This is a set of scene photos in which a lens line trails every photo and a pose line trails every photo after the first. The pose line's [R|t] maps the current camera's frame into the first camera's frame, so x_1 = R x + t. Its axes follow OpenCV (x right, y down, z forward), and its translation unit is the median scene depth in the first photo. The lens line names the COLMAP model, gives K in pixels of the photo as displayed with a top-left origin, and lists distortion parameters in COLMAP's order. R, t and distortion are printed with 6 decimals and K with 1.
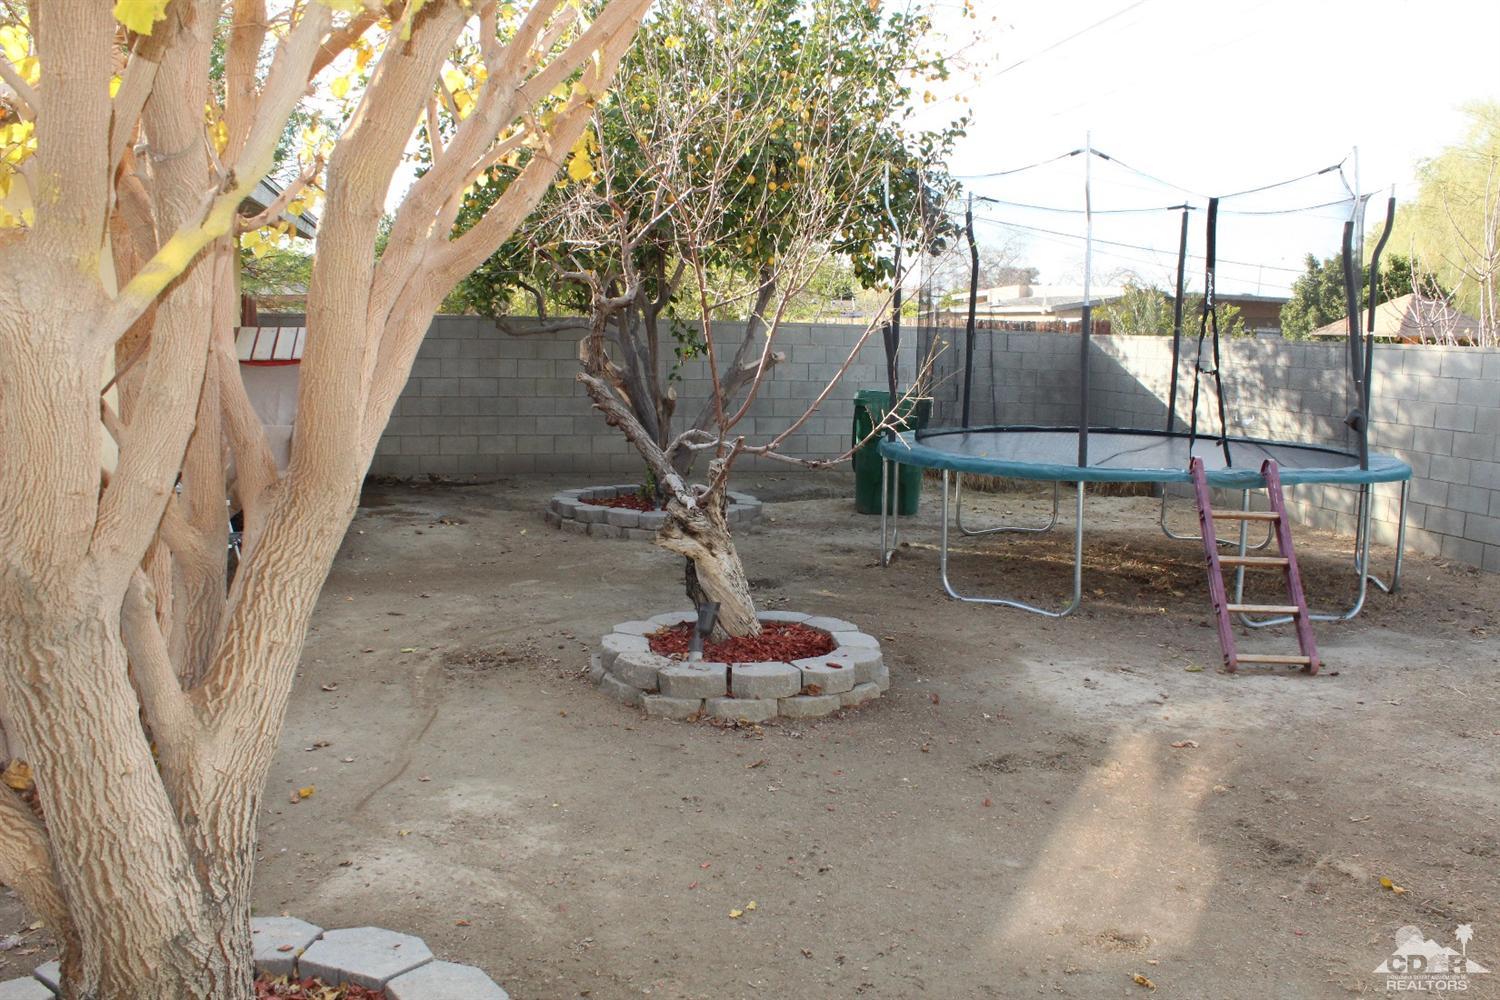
lens RADIAL K [[1243.9, 0, 750.0], [0, 1243.9, 500.0], [0, 0, 1]] dist [-0.172555, 0.149972]
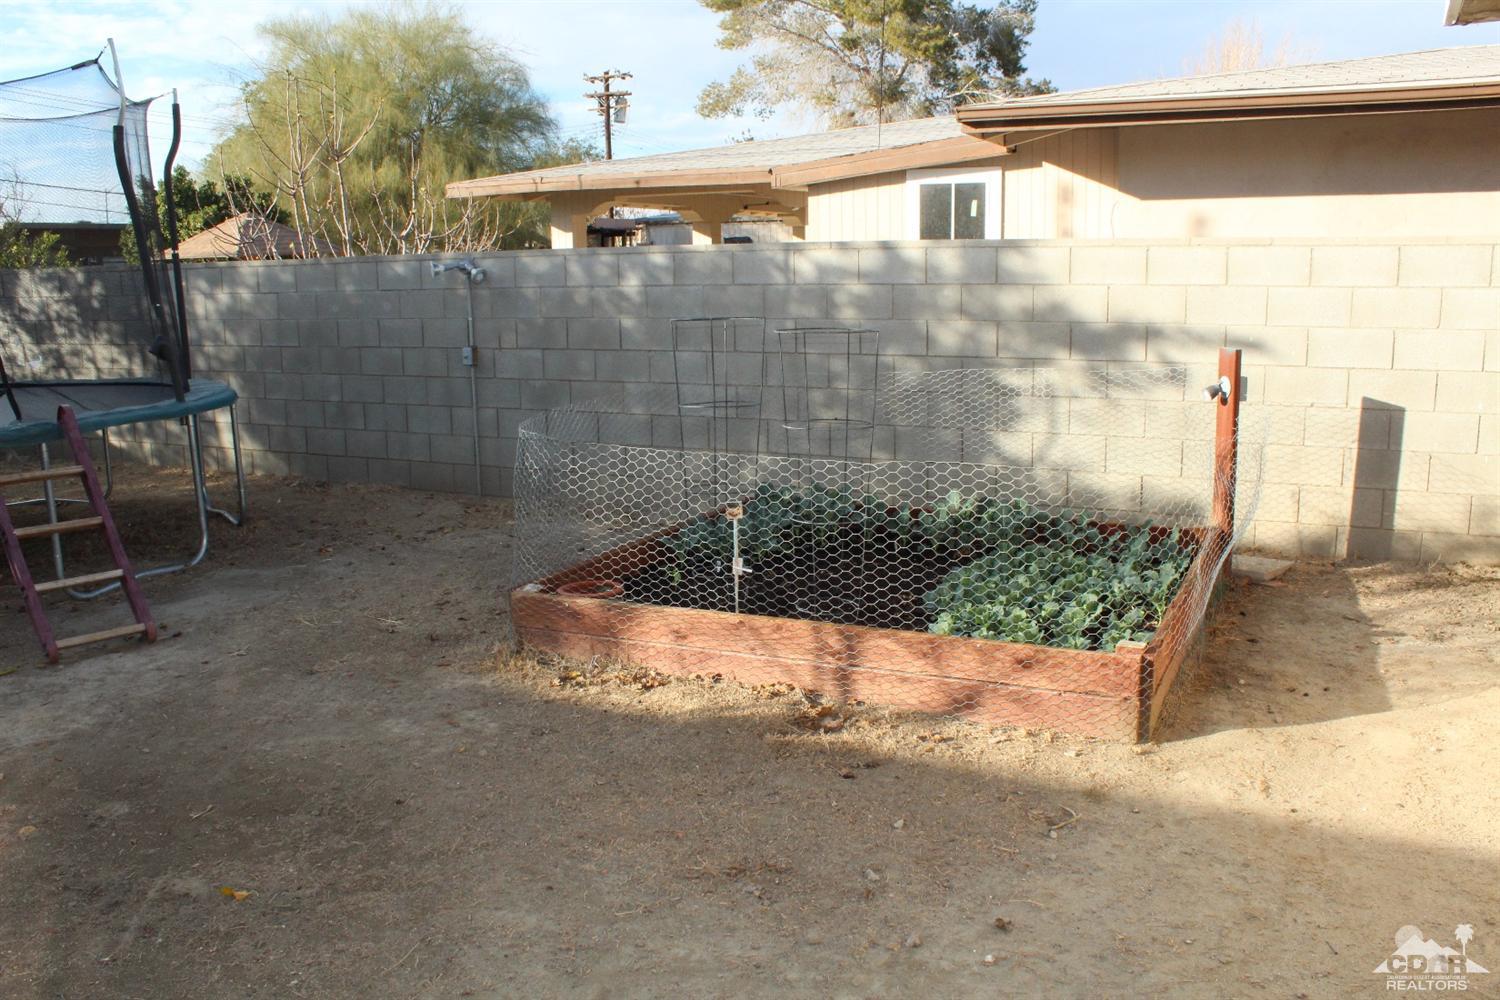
lens RADIAL K [[1243.9, 0, 750.0], [0, 1243.9, 500.0], [0, 0, 1]] dist [-0.172555, 0.149972]
pose [[0.642980, -0.182131, 0.743912, 0.086594], [0.137552, 0.982981, 0.121772, -0.003076], [-0.753430, 0.024029, 0.657089, 0.067718]]
